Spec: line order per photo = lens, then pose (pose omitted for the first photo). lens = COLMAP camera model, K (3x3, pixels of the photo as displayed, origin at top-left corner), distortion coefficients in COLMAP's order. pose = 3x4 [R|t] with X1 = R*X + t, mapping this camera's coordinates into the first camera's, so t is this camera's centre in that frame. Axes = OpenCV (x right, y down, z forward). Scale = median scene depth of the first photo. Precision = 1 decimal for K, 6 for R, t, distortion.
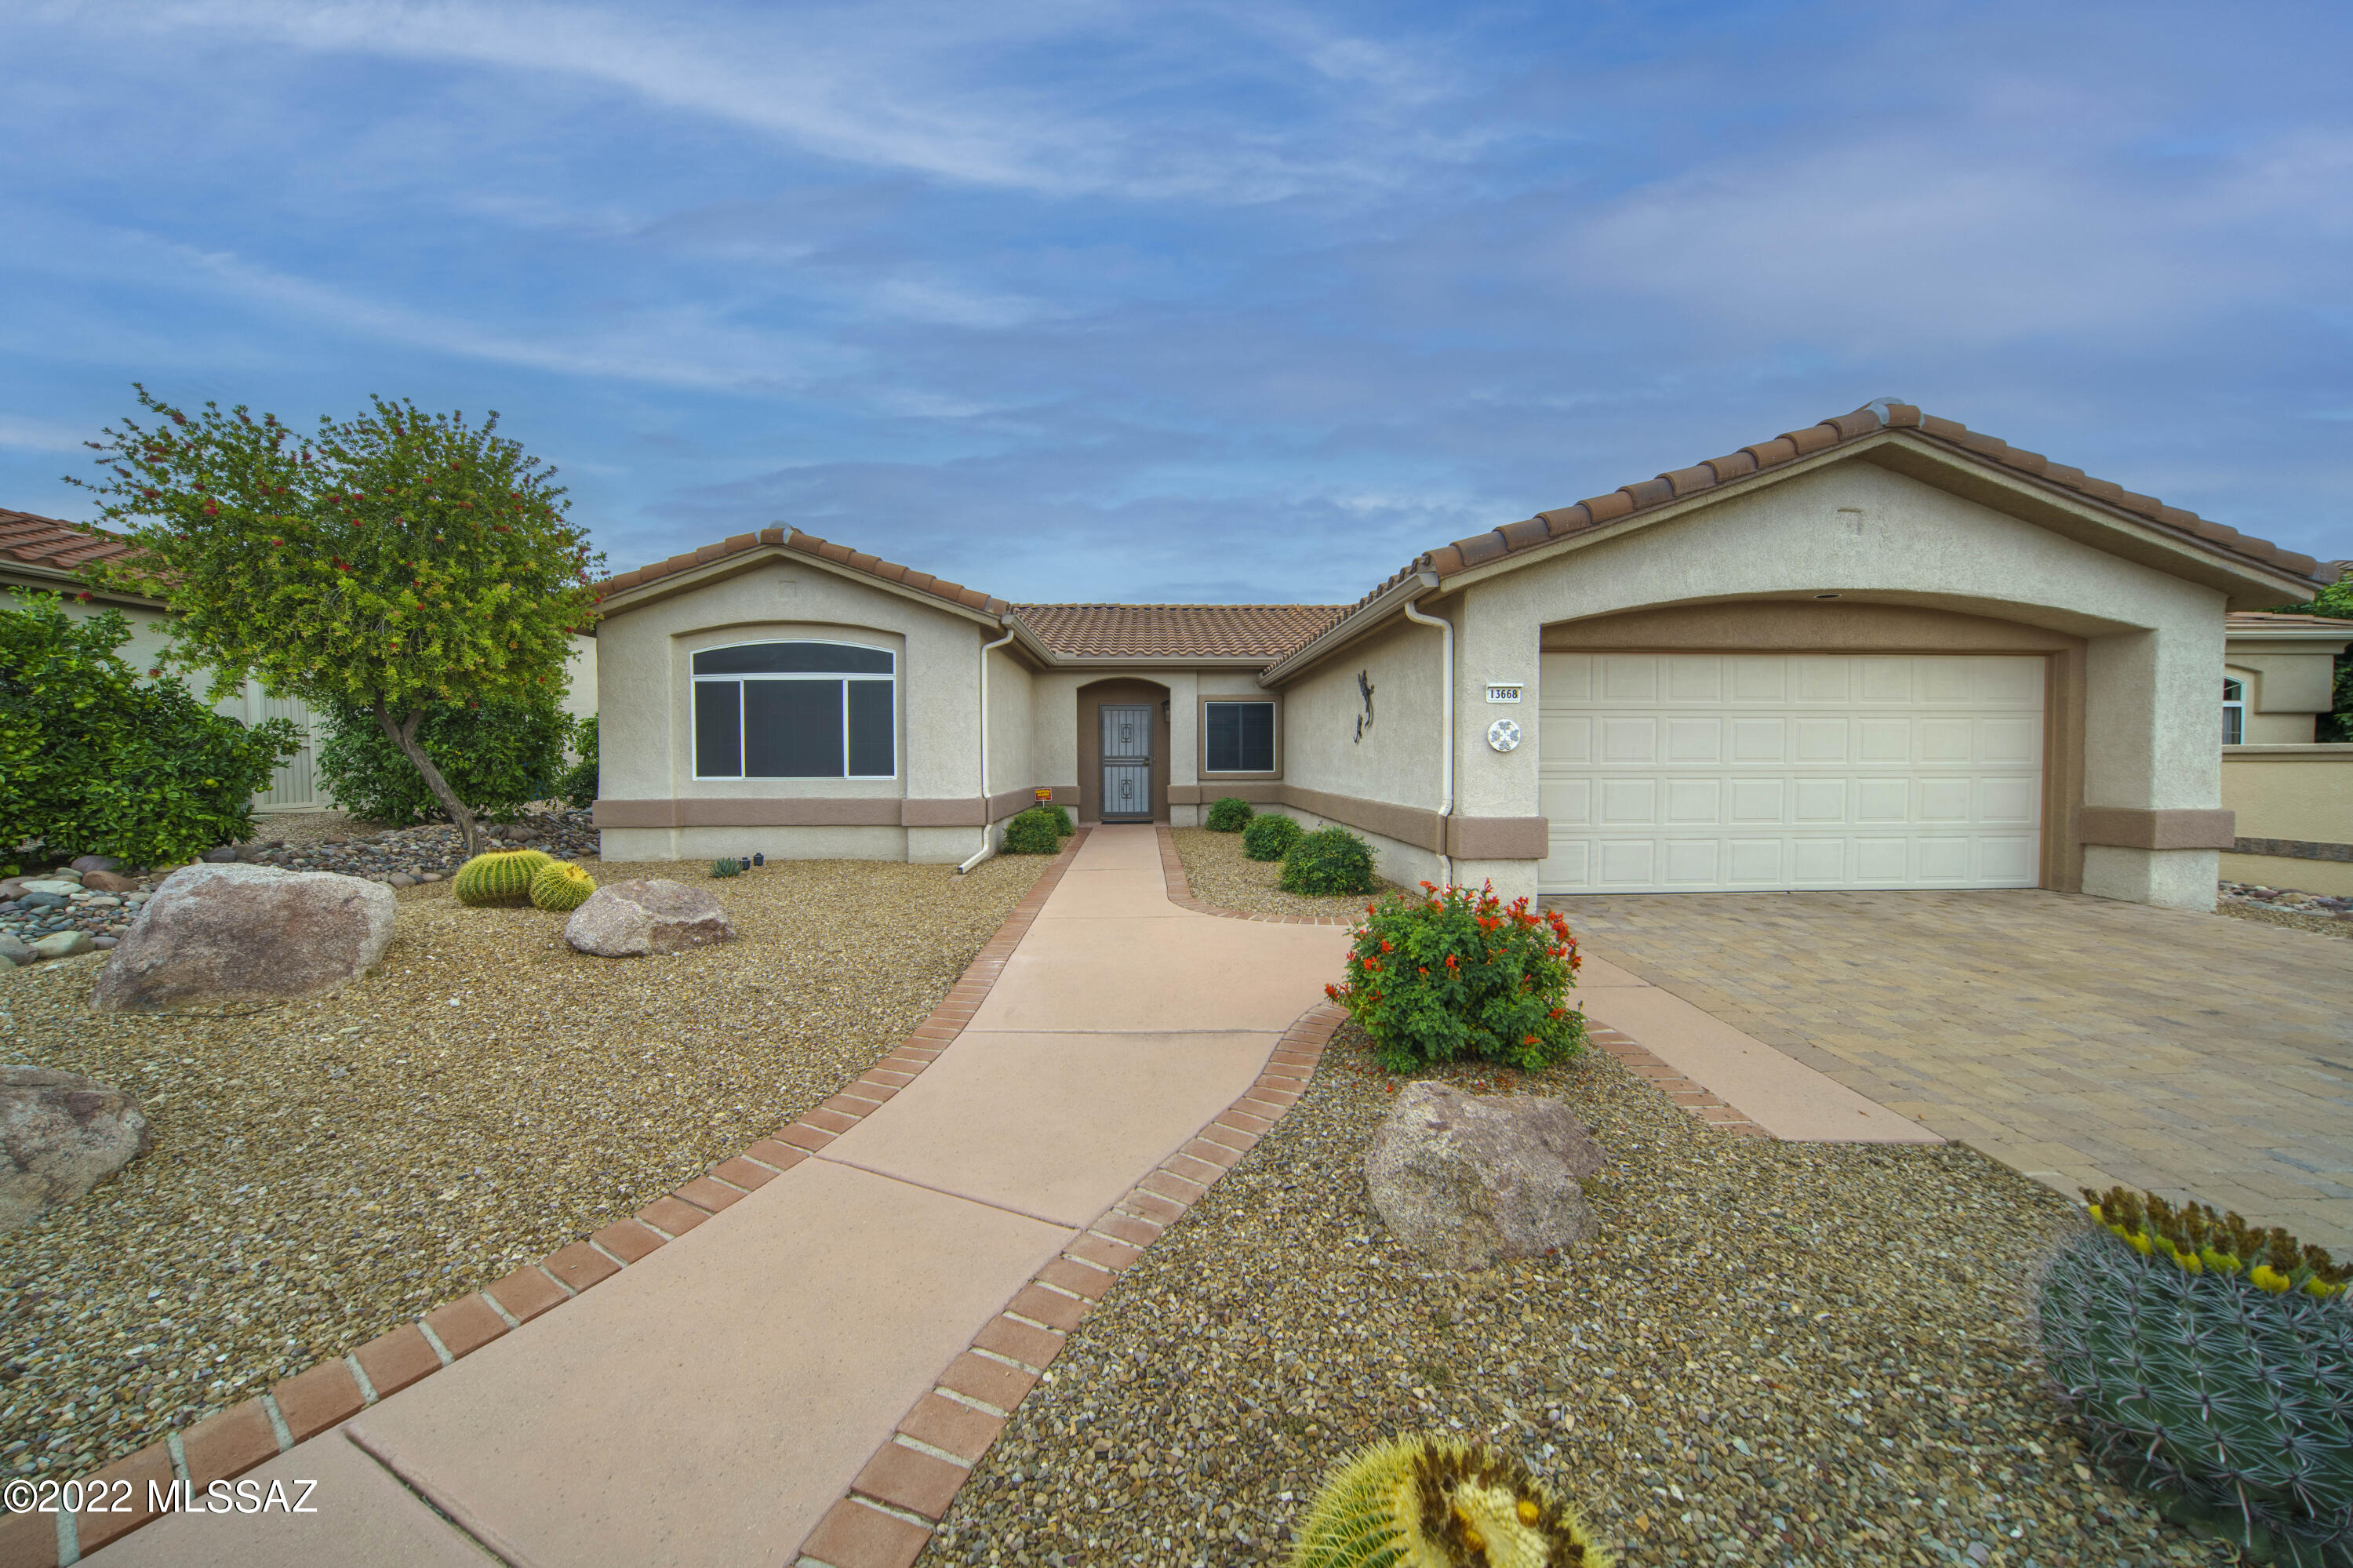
lens RADIAL K [[925.2, 0, 1170.6], [0, 925.2, 780.5], [0, 0, 1]] dist [-0.021767, 0.009782]
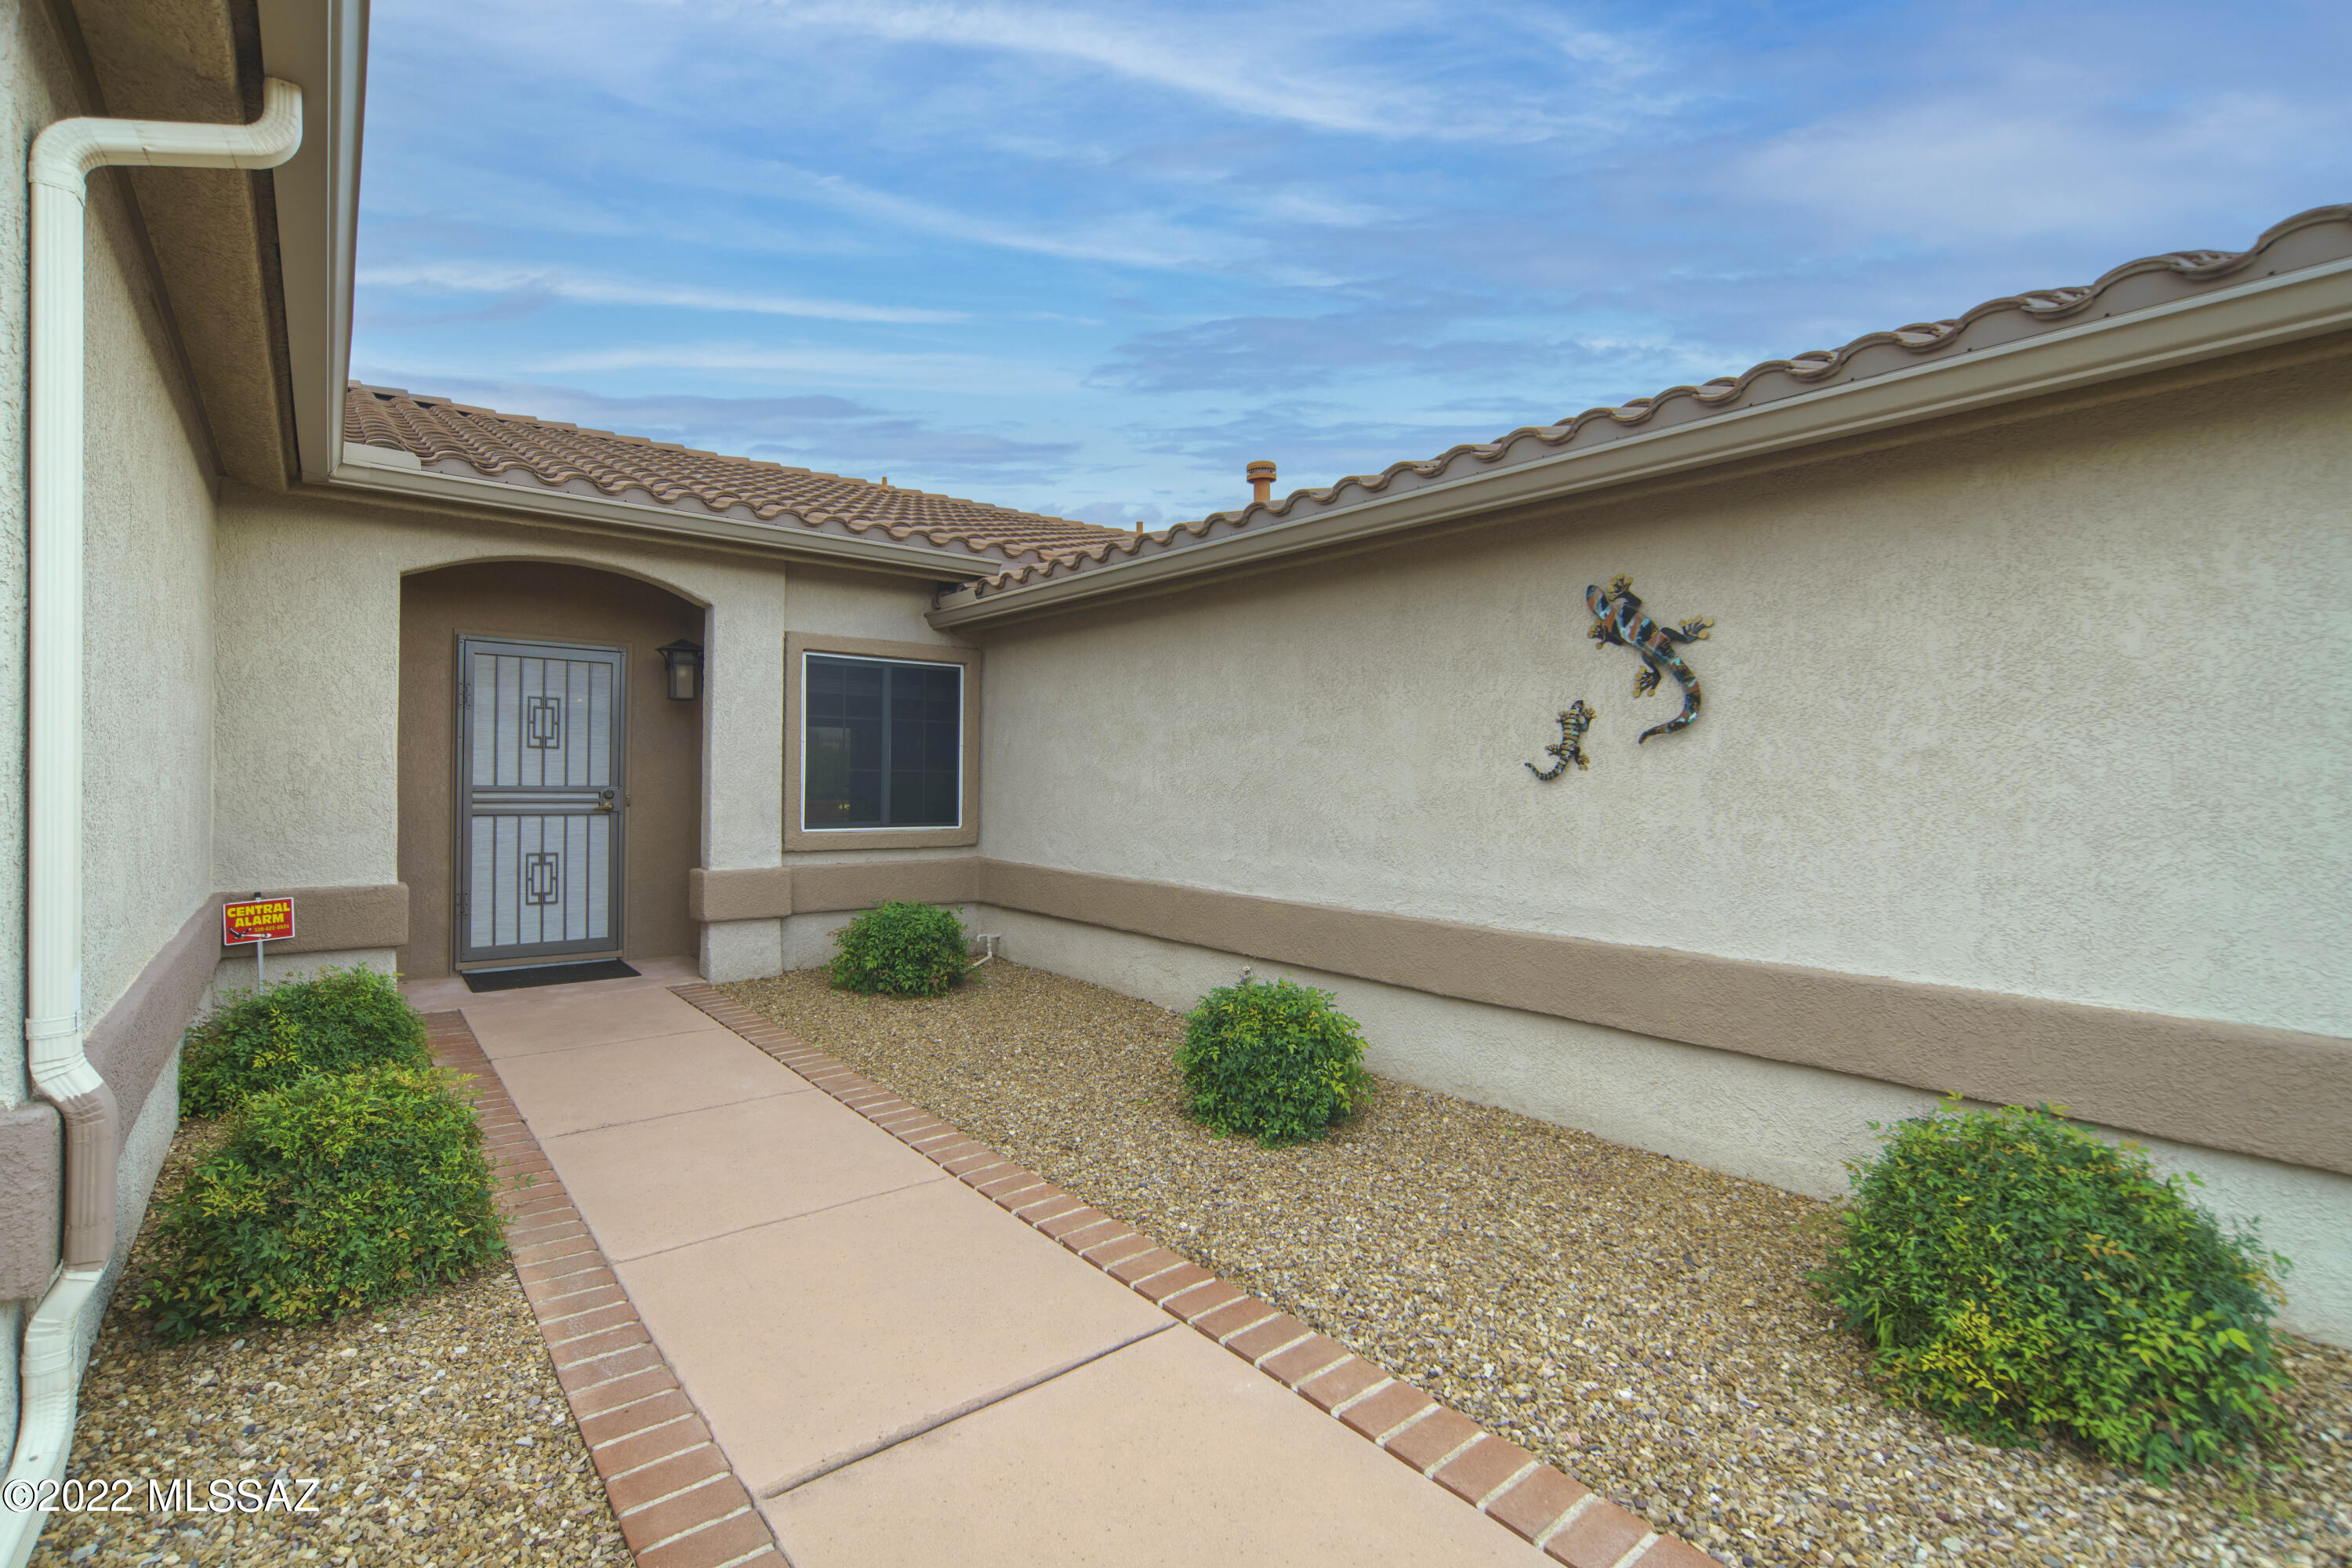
lens RADIAL K [[1036.1, 0, 1173.1], [0, 1036.1, 780.5], [0, 0, 1]] dist [-0.036645, 0.021339]
pose [[0.752781, 0.007669, 0.658227, -0.131758], [-0.001342, 0.999948, -0.010116, -0.026298], [-0.658270, 0.006731, 0.752752, 0.568256]]
